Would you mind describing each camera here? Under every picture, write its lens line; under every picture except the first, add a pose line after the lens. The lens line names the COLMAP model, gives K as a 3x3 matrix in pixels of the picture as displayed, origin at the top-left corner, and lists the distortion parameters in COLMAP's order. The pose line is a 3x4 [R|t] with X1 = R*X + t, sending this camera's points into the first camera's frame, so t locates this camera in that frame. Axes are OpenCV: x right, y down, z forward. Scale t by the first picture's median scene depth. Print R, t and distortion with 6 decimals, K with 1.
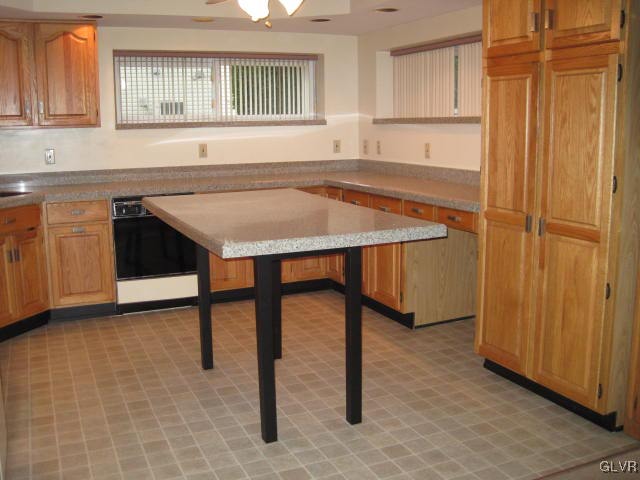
lens RADIAL K [[663.5, 0, 321.3], [0, 663.5, 229.2], [0, 0, 1]] dist [-0.102155, 0.000000]
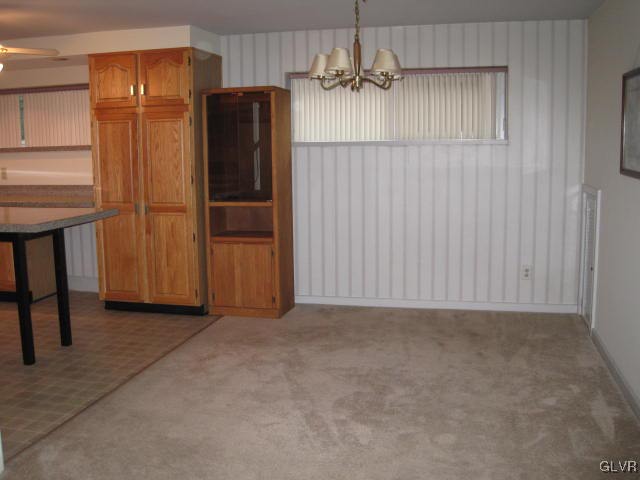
lens RADIAL K [[663.5, 0, 319.7], [0, 663.5, 238.9], [0, 0, 1]] dist [-0.102155, 0.000000]
pose [[0.614577, -0.108405, 0.781373, -0.725859], [0.130689, 0.990817, 0.034671, 0.071299], [-0.777956, 0.080809, 0.623100, -0.409018]]
